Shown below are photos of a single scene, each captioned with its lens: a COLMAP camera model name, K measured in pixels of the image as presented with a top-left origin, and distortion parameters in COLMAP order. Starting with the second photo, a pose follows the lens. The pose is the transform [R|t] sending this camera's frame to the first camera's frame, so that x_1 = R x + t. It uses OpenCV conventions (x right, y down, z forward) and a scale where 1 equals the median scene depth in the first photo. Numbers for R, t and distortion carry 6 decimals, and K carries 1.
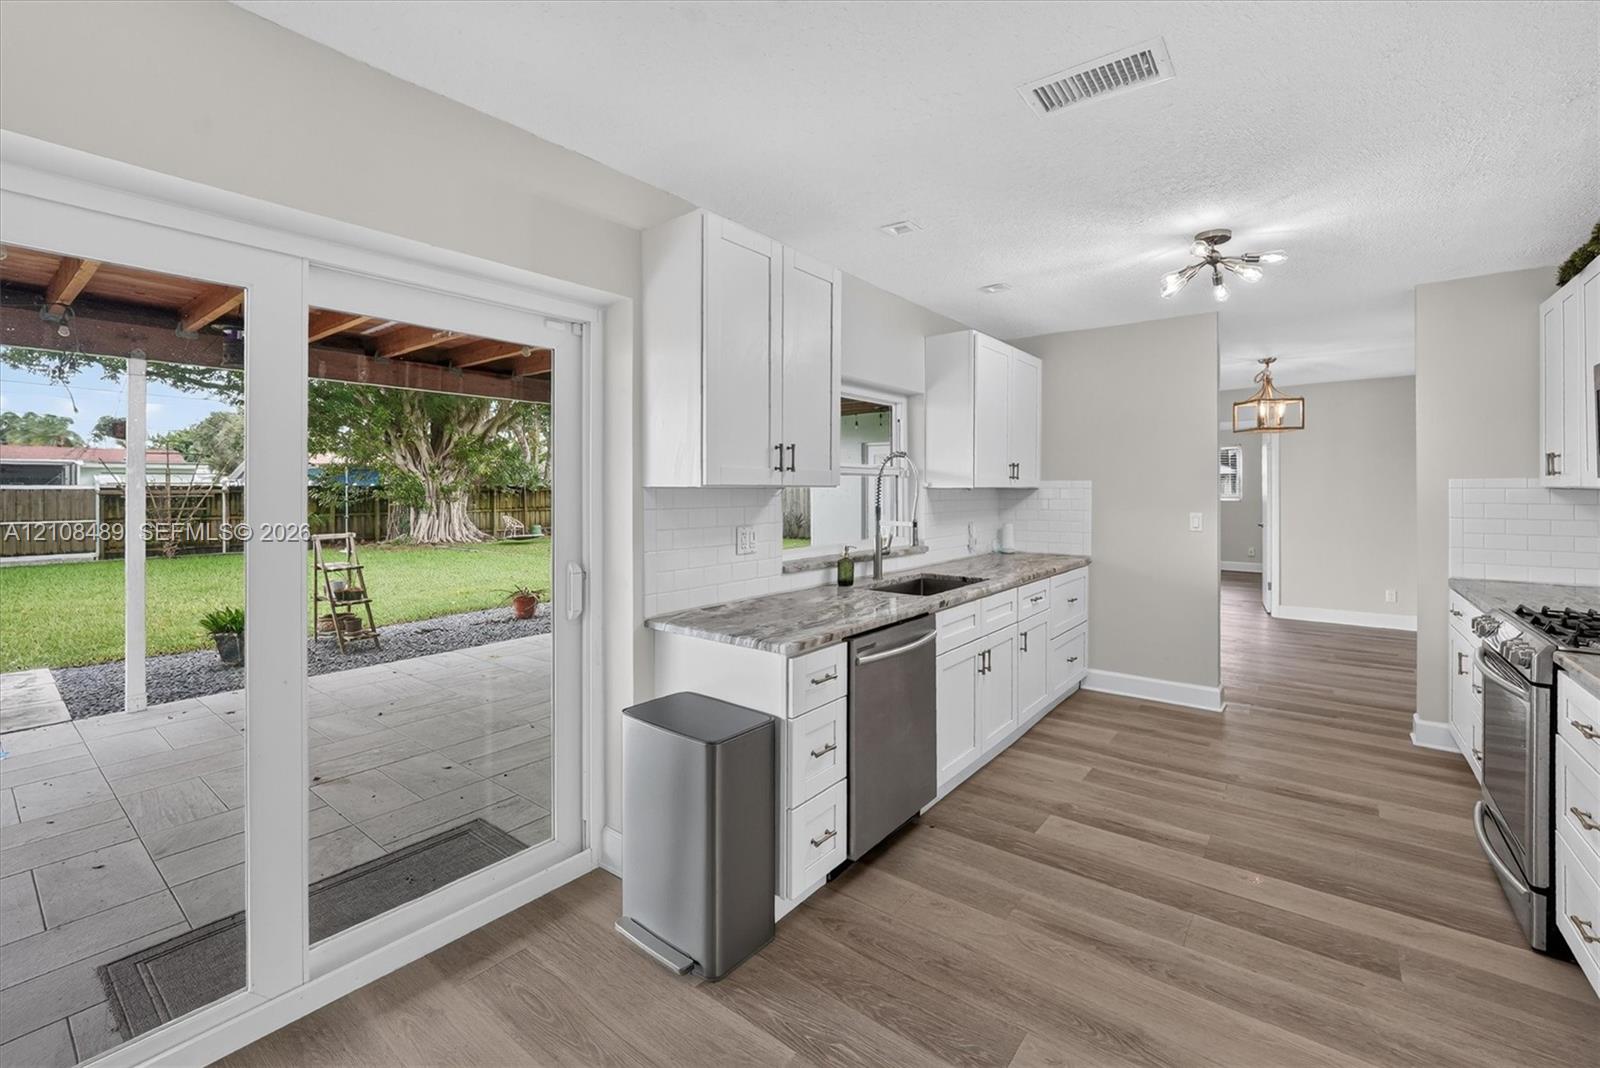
lens RADIAL K [[673.0, 0, 822.7], [0, 673.0, 494.3], [0, 0, 1]] dist [-0.011090, 0.000092]
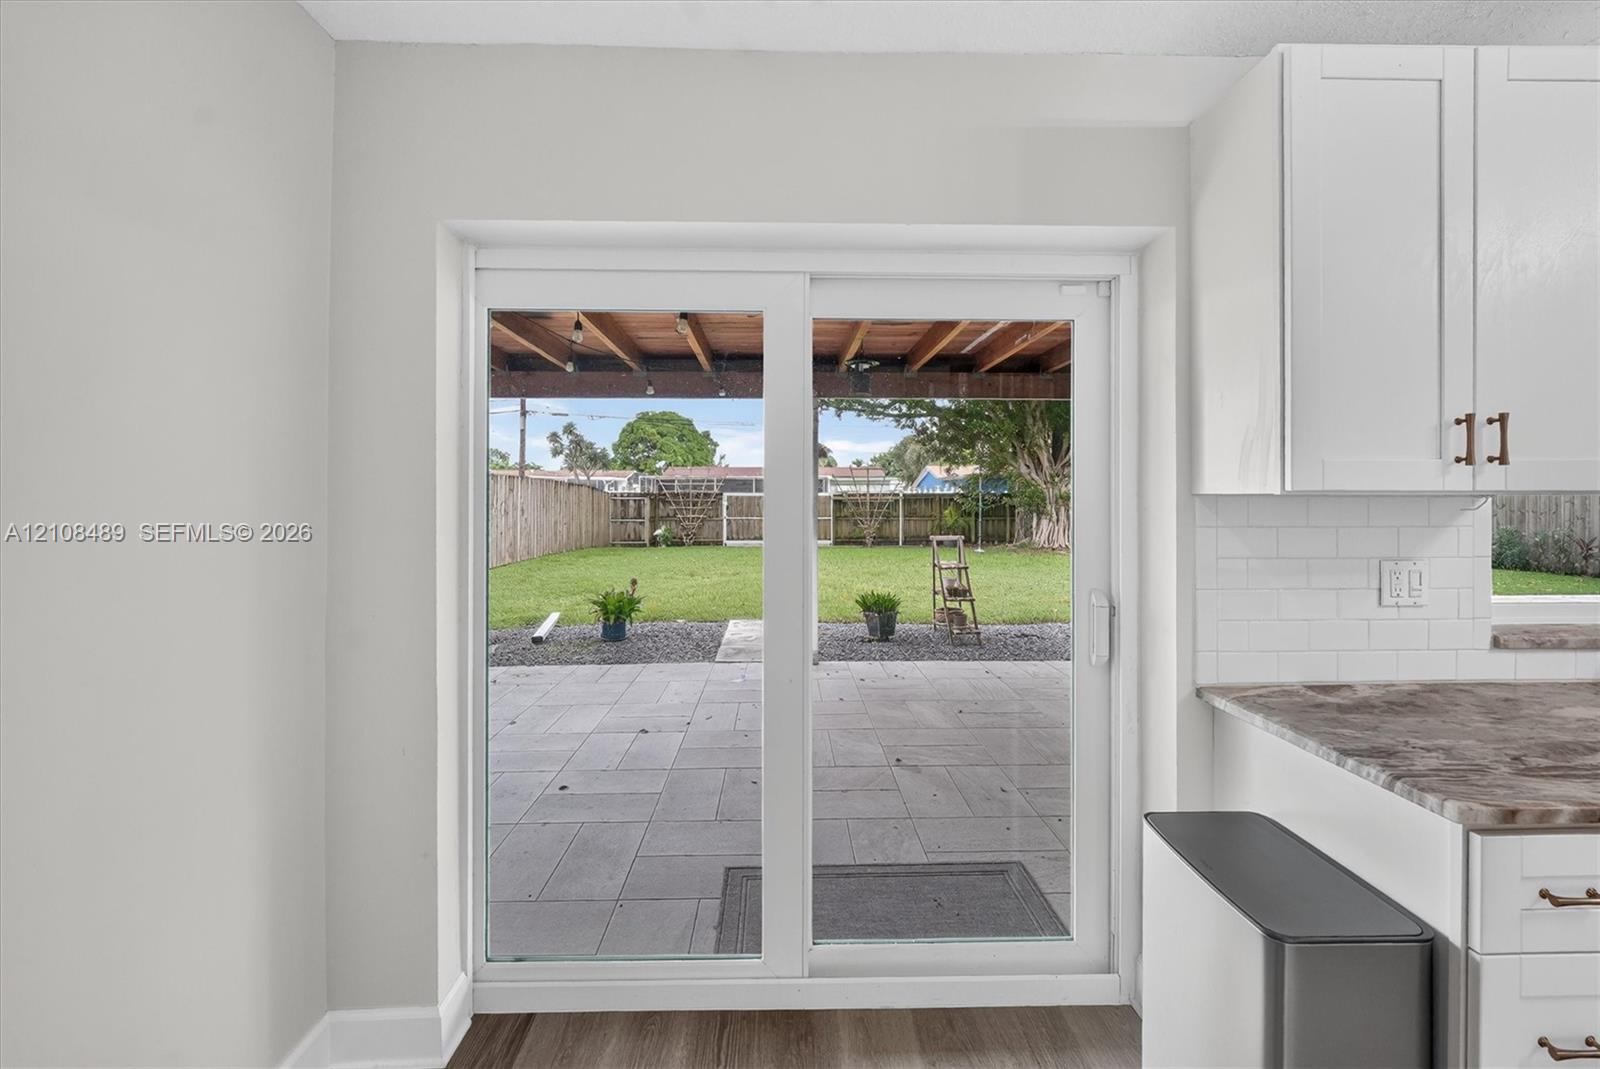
lens RADIAL K [[686.9, 0, 795.2], [0, 686.9, 494.7], [0, 0, 1]] dist [-0.004215, -0.000347]
pose [[0.620464, 0.000058, -0.784235, 0.022077], [-0.007849, 0.999950, -0.006136, -0.001876], [0.784196, 0.009963, 0.620433, 0.163859]]
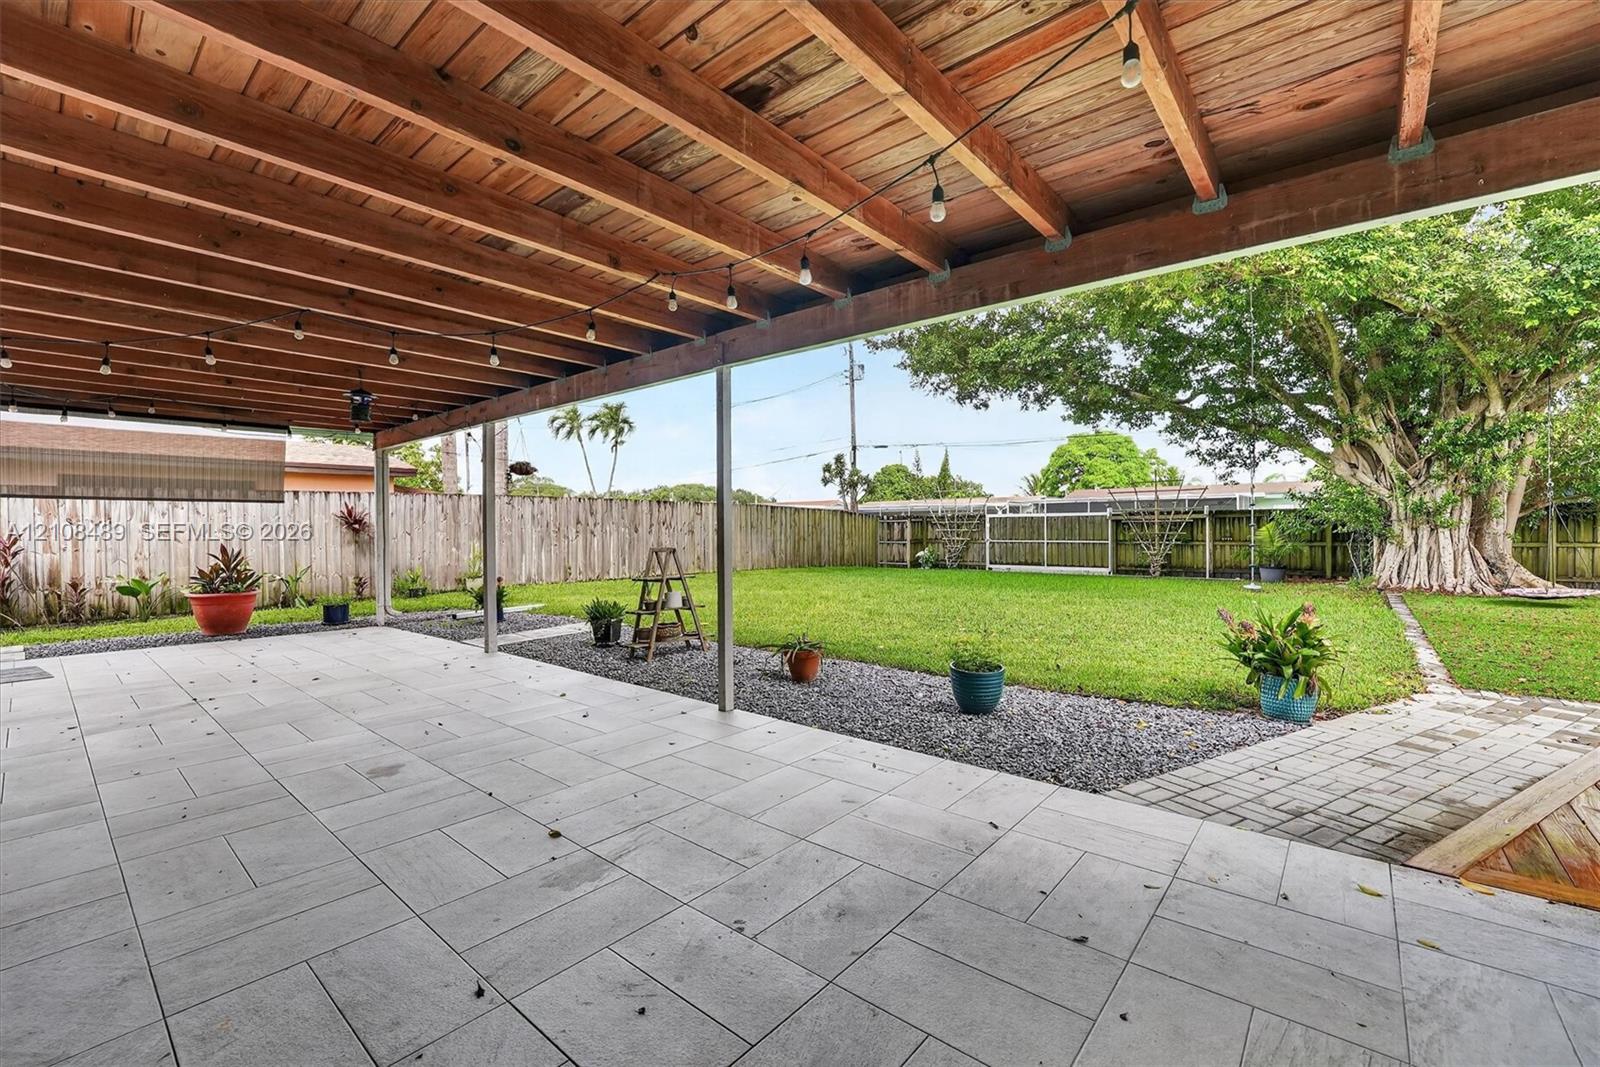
lens RADIAL K [[671.3, 0, 800.0], [0, 671.3, 533.5], [0, 0, 1]] dist [0.000058, -0.000068]
pose [[-0.047760, 0.011744, -0.998790, 0.655515], [0.002036, 0.999930, 0.011660, 0.047448], [0.998857, -0.001476, -0.047780, 2.411159]]
